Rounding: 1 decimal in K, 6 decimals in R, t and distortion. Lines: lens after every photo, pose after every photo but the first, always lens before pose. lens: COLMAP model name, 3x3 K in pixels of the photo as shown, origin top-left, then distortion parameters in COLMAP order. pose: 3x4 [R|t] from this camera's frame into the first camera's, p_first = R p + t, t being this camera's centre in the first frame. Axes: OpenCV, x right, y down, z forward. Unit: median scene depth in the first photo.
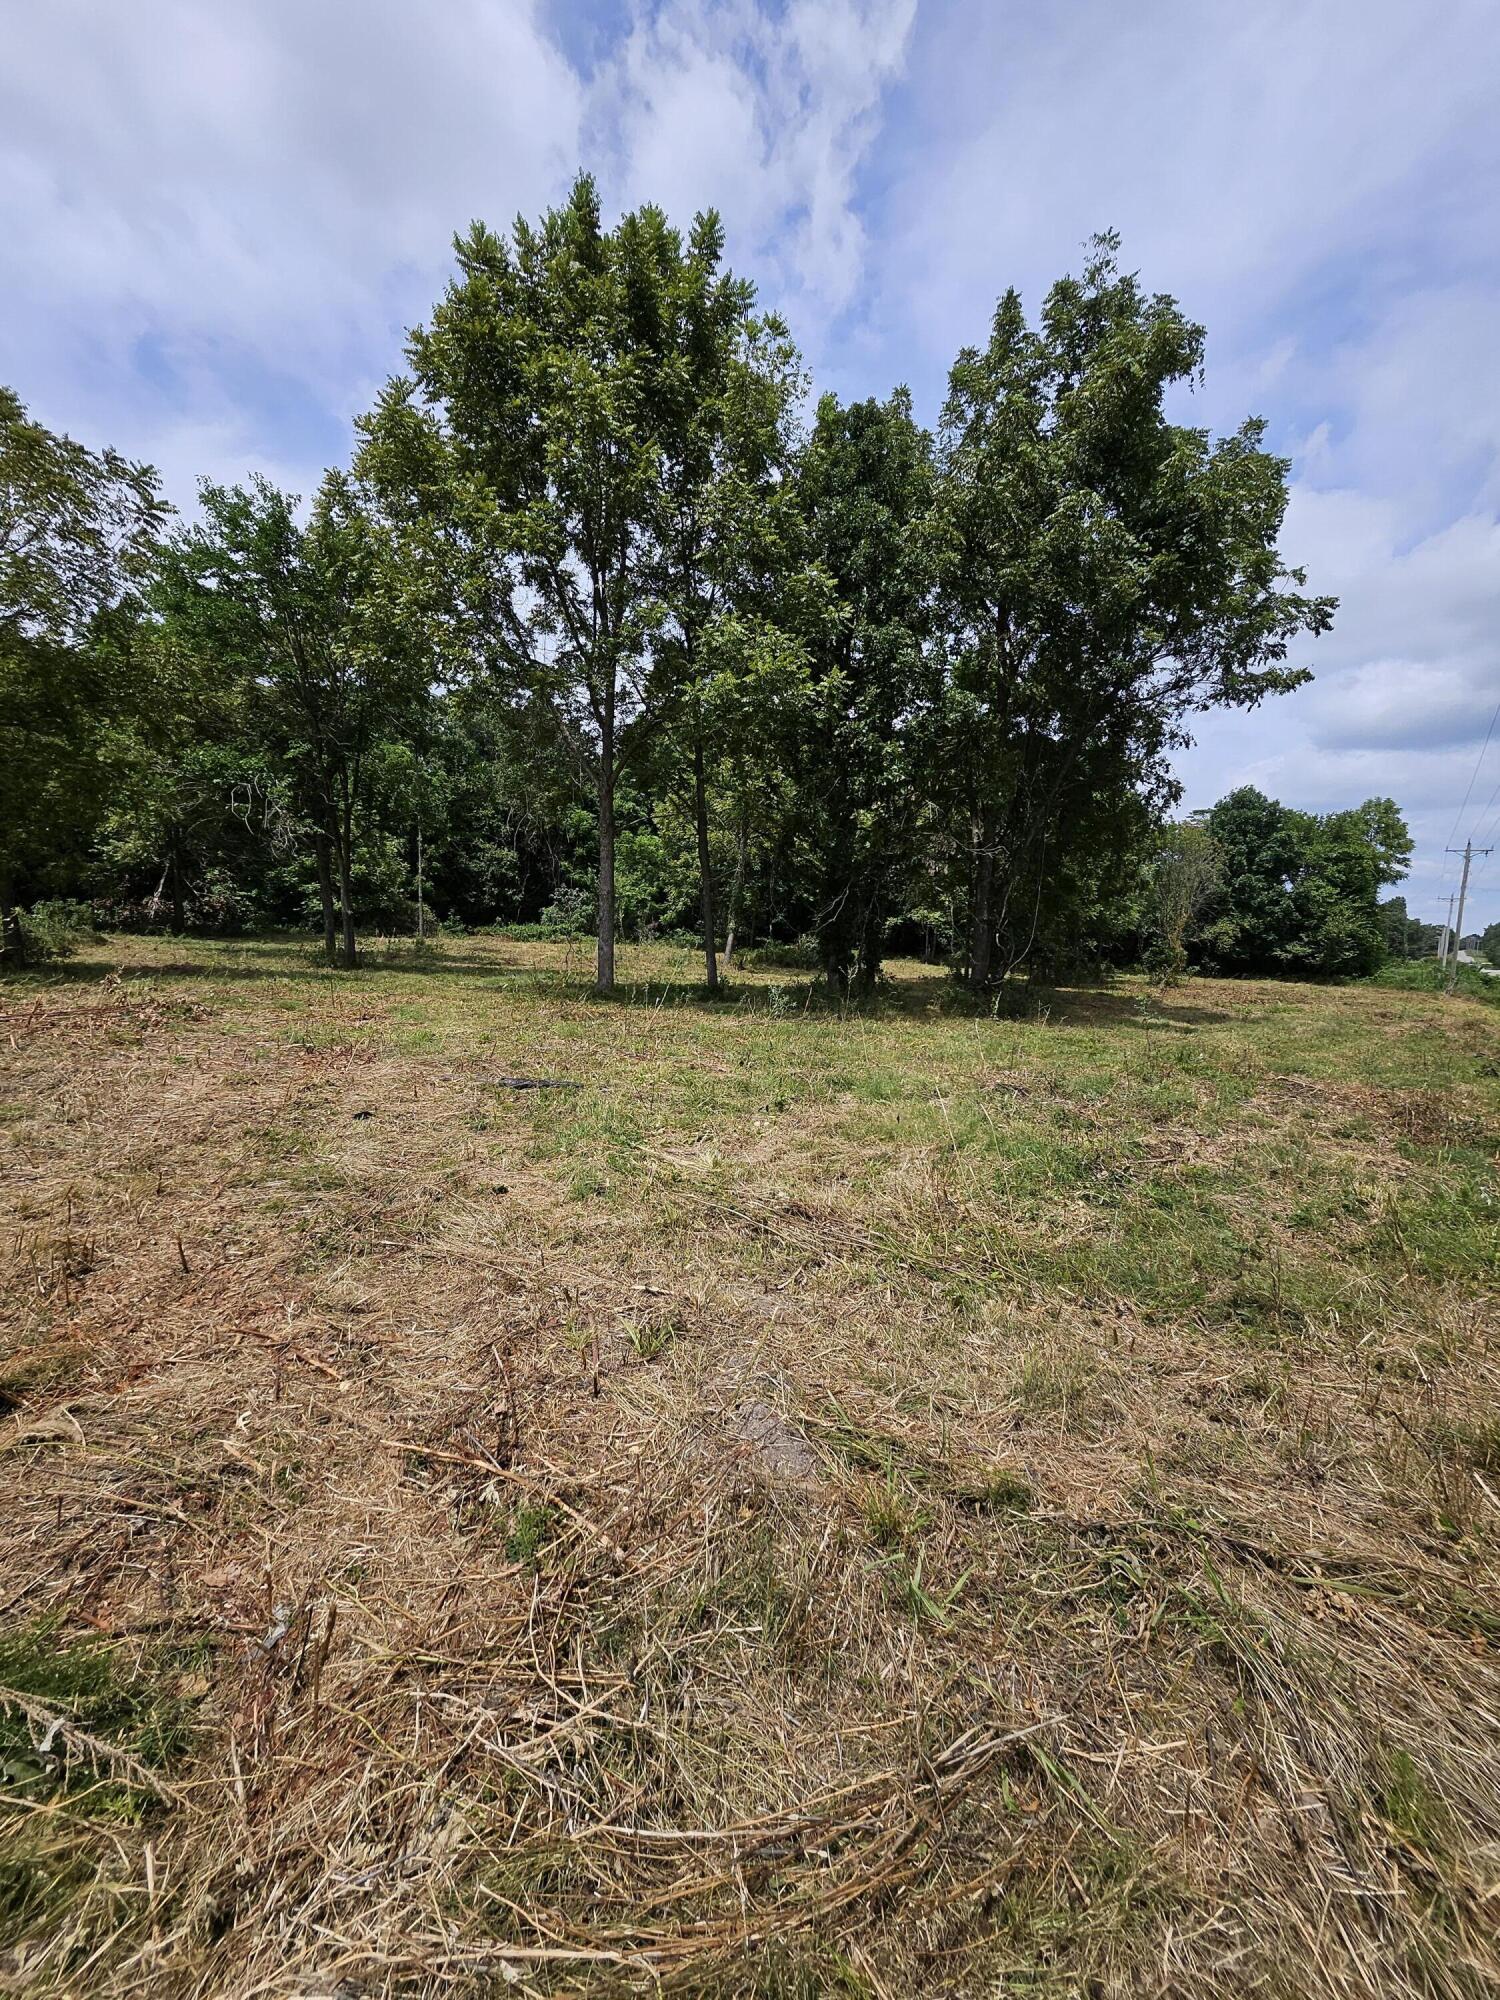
lens RADIAL K [[776.9, 0, 762.0], [0, 776.9, 992.1], [0, 0, 1]] dist [0.001651, 0.000485]
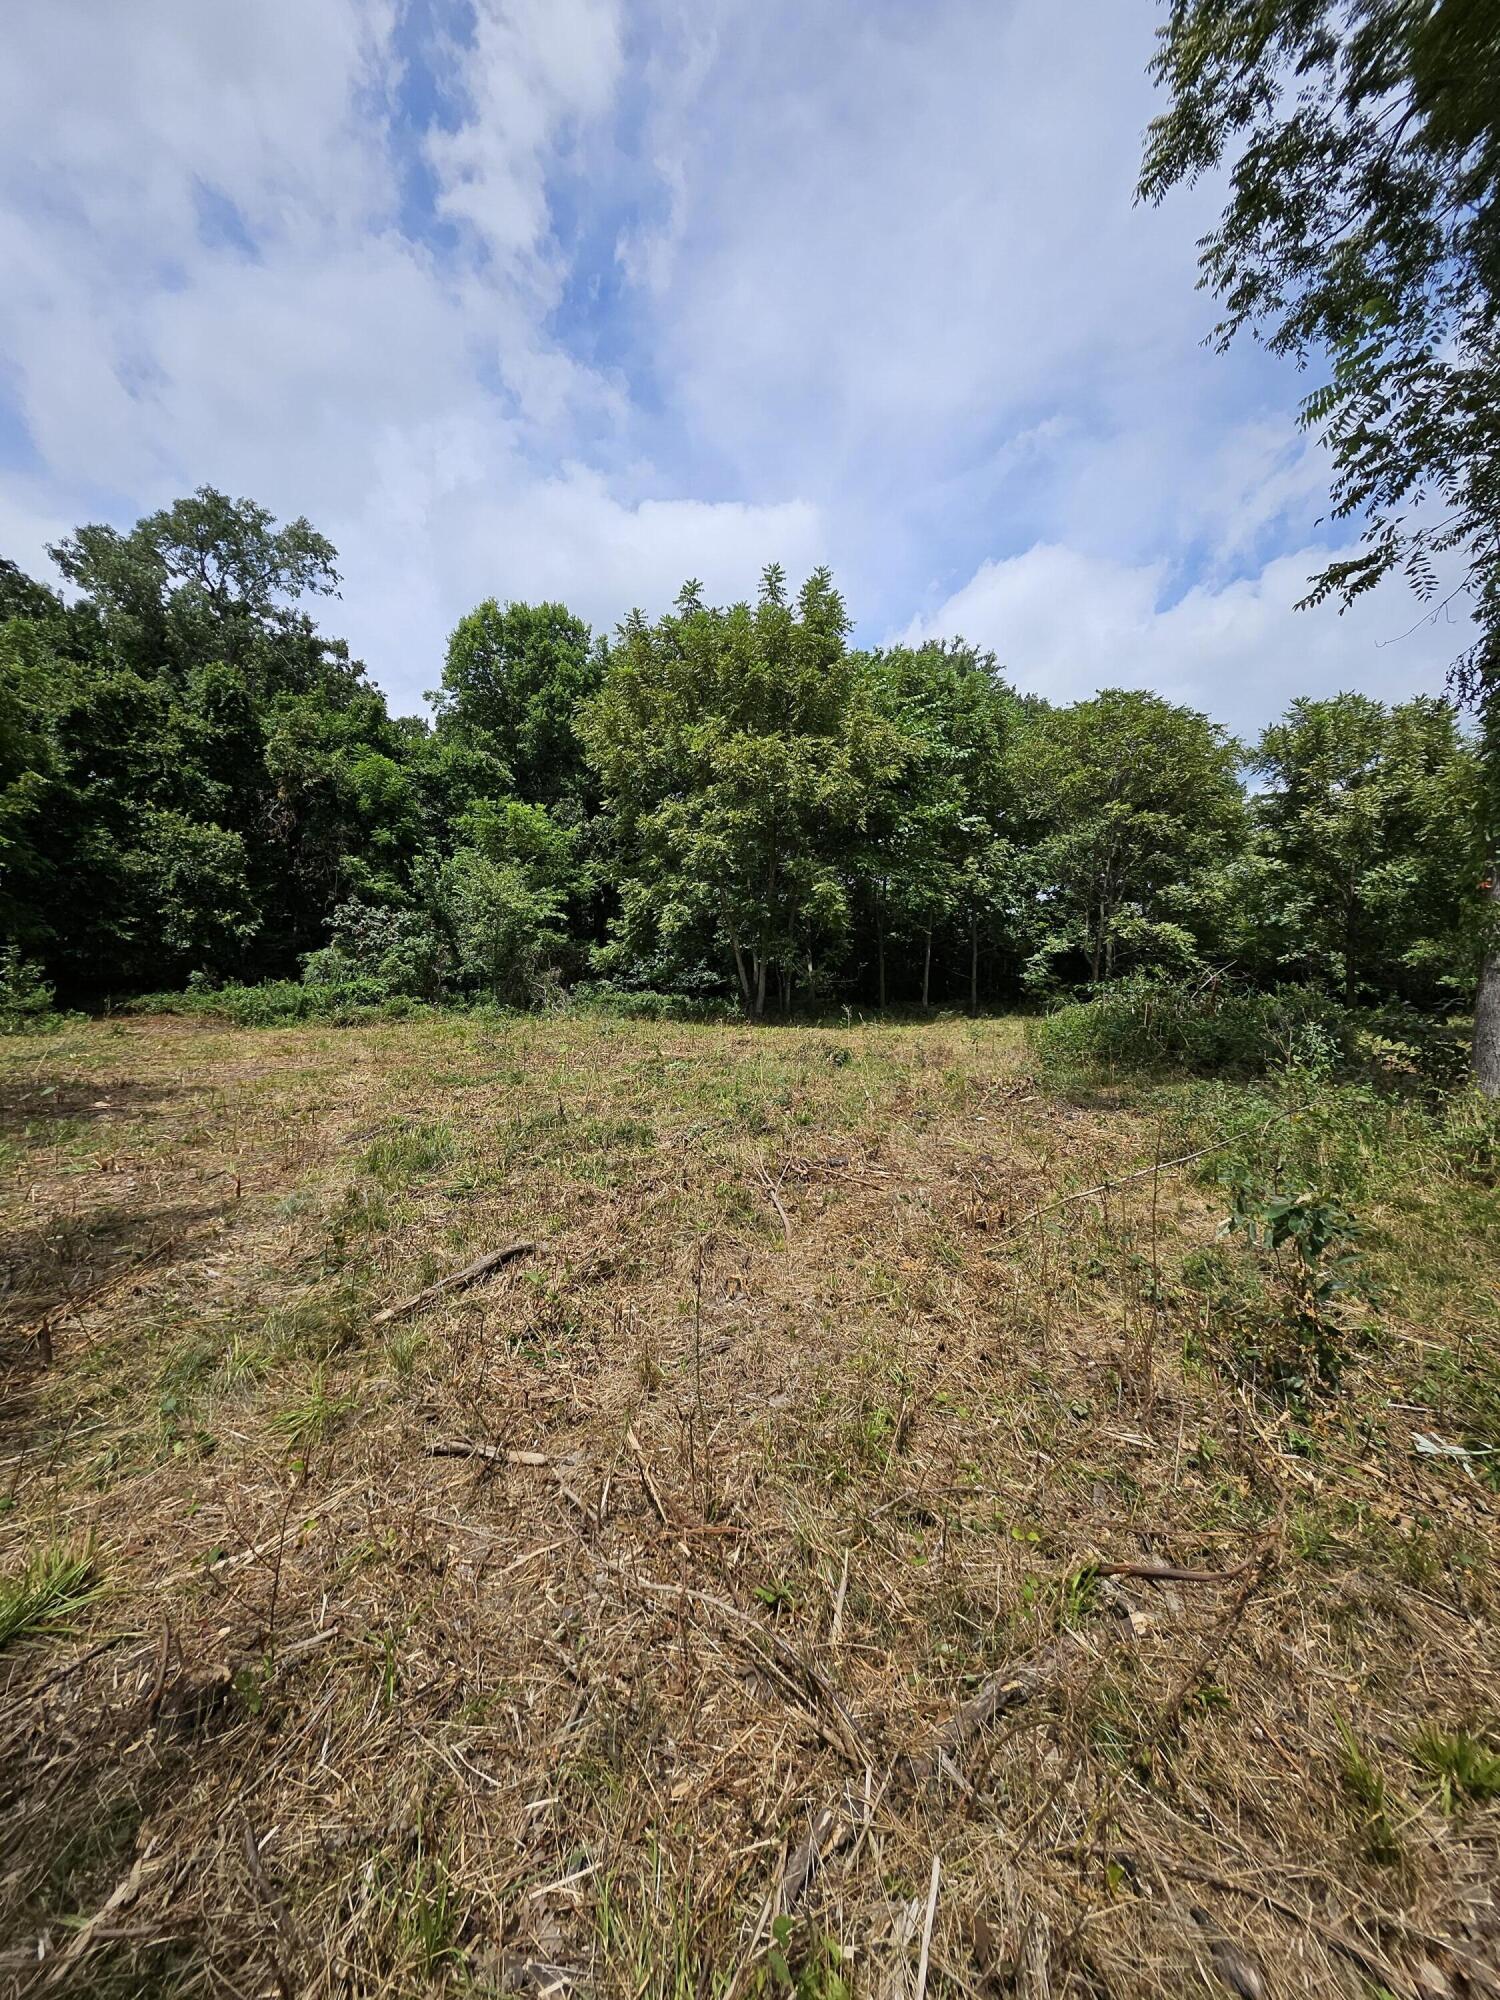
lens RADIAL K [[776.9, 0, 762.0], [0, 776.9, 992.1], [0, 0, 1]] dist [0.001651, 0.000485]
pose [[0.965526, -0.052330, 0.254994, -0.140044], [0.067549, 0.996397, -0.051293, -0.040031], [-0.251391, 0.066749, 0.965581, 0.486641]]
